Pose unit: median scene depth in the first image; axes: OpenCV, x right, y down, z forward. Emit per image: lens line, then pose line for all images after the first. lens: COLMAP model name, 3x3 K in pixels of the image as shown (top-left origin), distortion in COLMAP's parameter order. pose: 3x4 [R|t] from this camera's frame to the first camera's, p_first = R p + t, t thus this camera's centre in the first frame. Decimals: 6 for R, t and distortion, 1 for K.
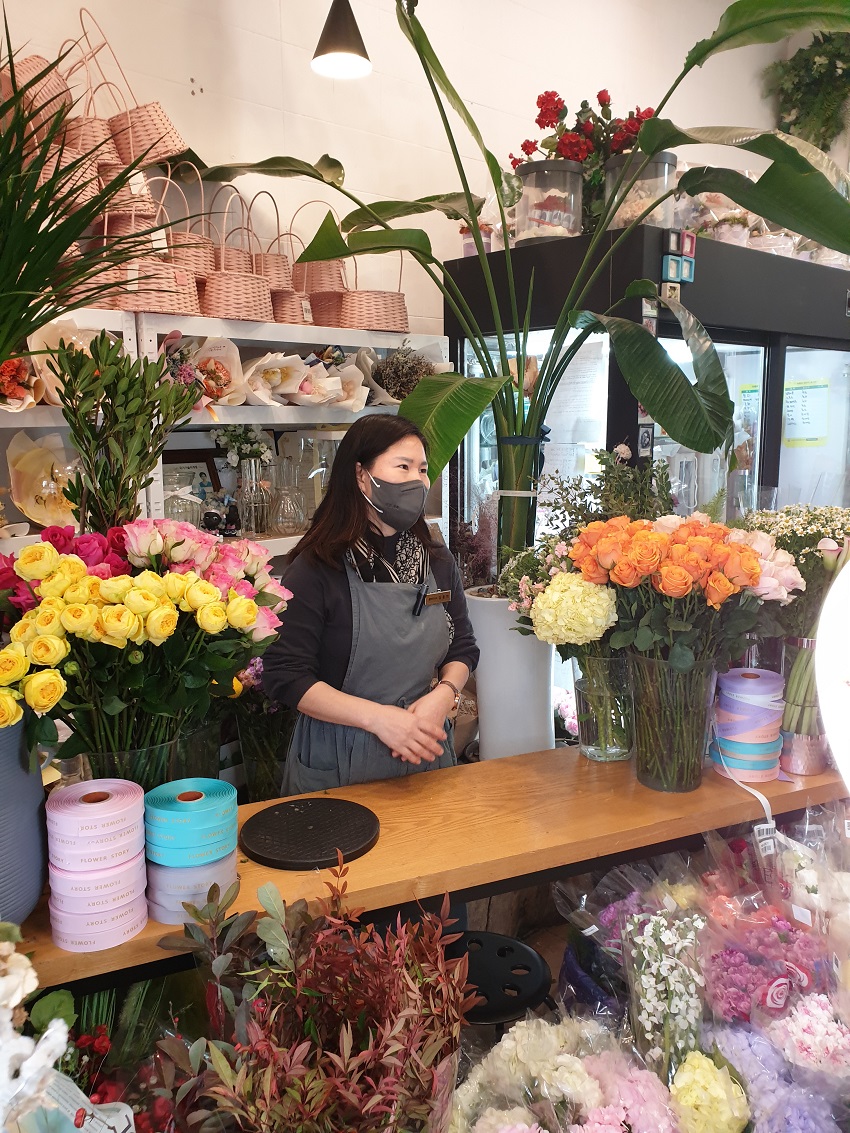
lens RADIAL K [[887.7, 0, 415.0], [0, 887.7, 566.9], [0, 0, 1]] dist [0.011279, 0.014184]
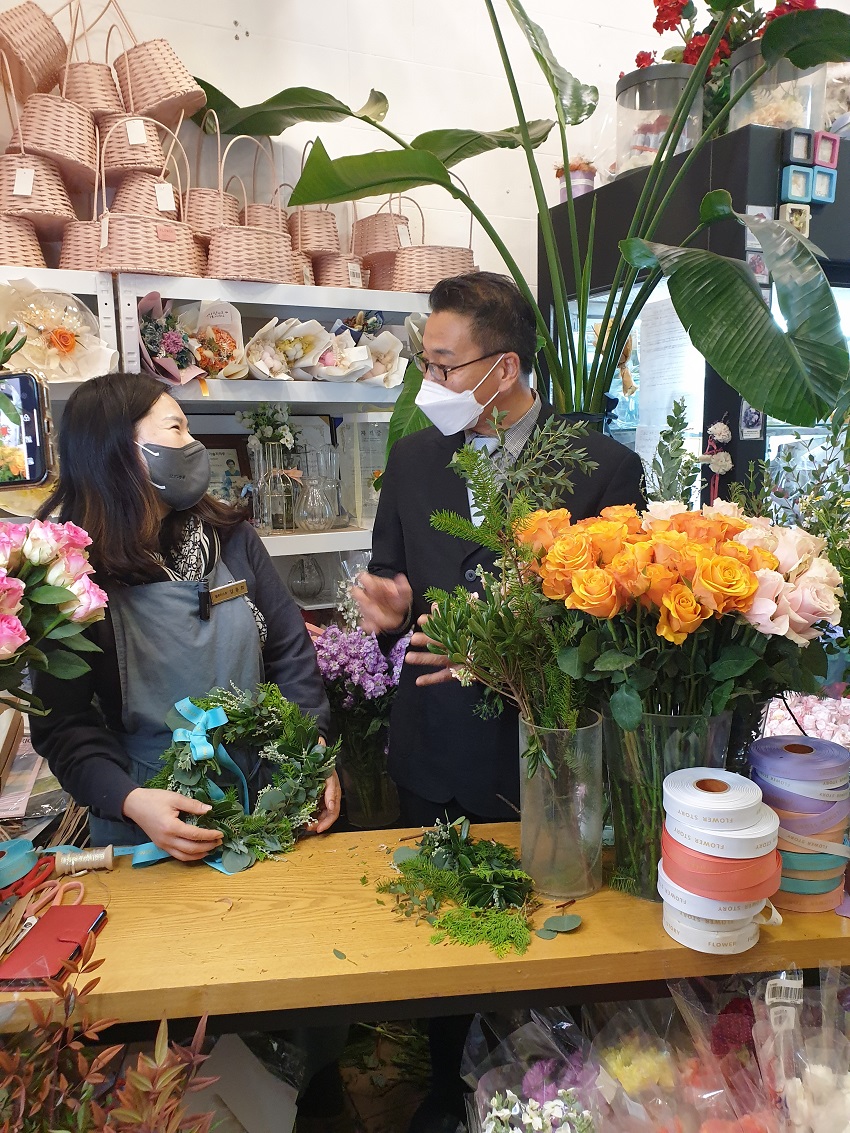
lens RADIAL K [[887.7, 0, 433.4], [0, 887.7, 574.5], [0, 0, 1]] dist [0.011279, 0.014184]
pose [[0.957583, 0.039414, -0.285450, 0.225769], [-0.043170, 0.999044, -0.006876, 0.006793], [0.284906, 0.018907, 0.958369, 0.211109]]
